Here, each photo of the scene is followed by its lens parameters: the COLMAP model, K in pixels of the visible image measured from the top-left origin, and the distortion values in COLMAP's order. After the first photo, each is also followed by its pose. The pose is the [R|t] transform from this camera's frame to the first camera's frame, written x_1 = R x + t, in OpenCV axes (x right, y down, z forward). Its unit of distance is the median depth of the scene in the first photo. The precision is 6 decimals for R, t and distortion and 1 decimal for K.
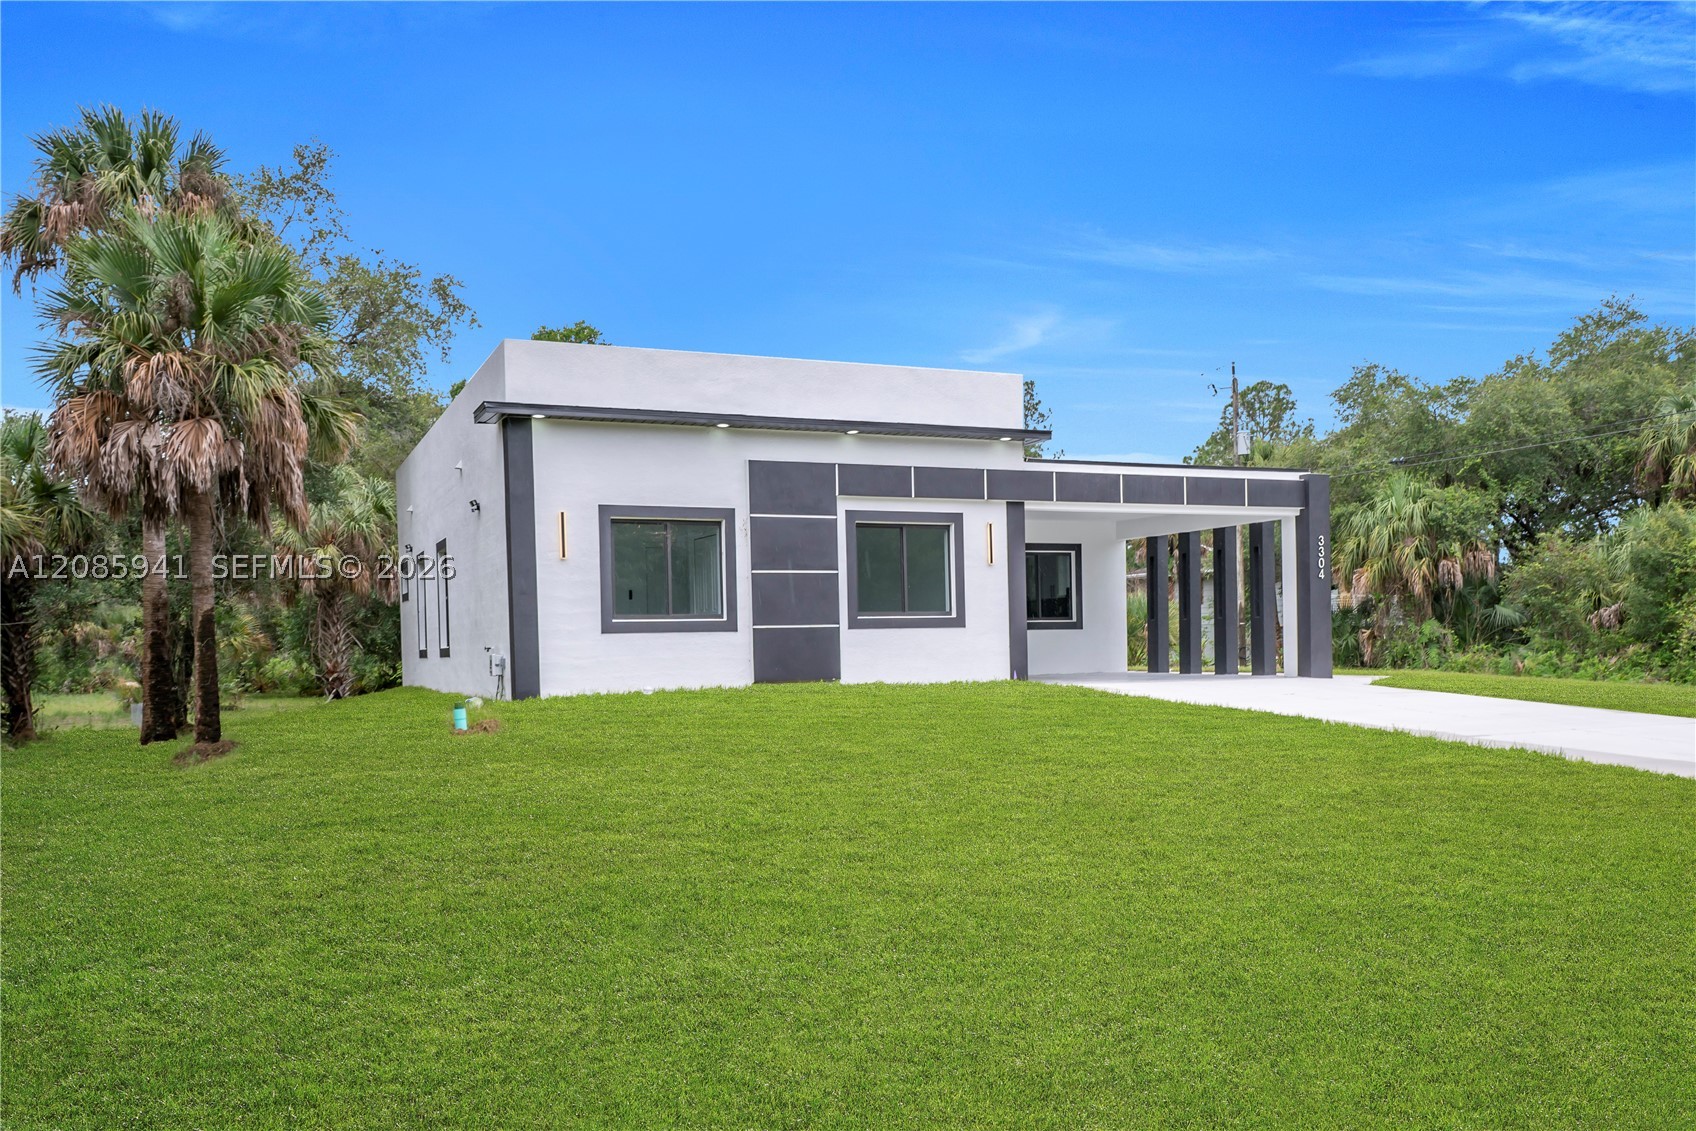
lens RADIAL K [[1386.4, 0, 850.0], [0, 1386.4, 664.1], [0, 0, 1]] dist [0.032625, 0.001634]
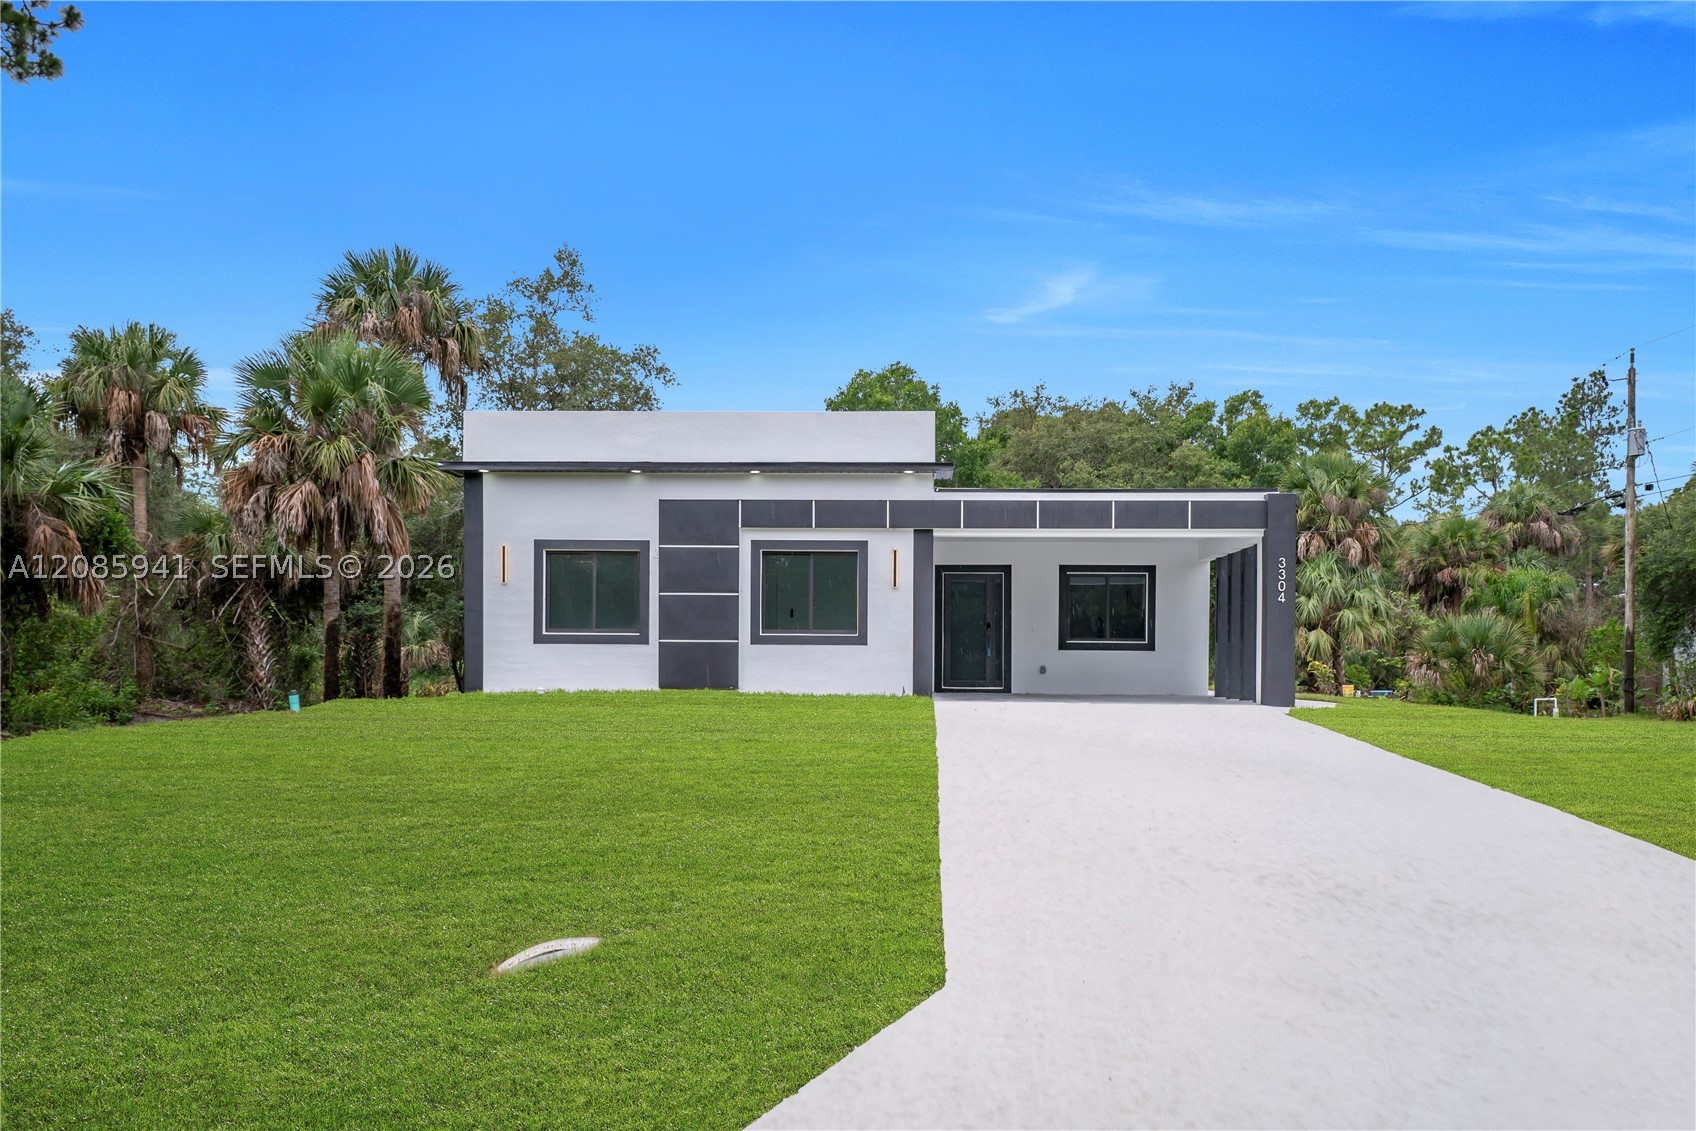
lens RADIAL K [[1386.4, 0, 850.0], [0, 1386.4, 664.1], [0, 0, 1]] dist [0.032625, 0.001634]
pose [[0.893268, 0.026537, -0.448742, 0.582533], [-0.031331, 0.999504, -0.003260, -0.007879], [0.448432, 0.016972, 0.893656, 0.017451]]
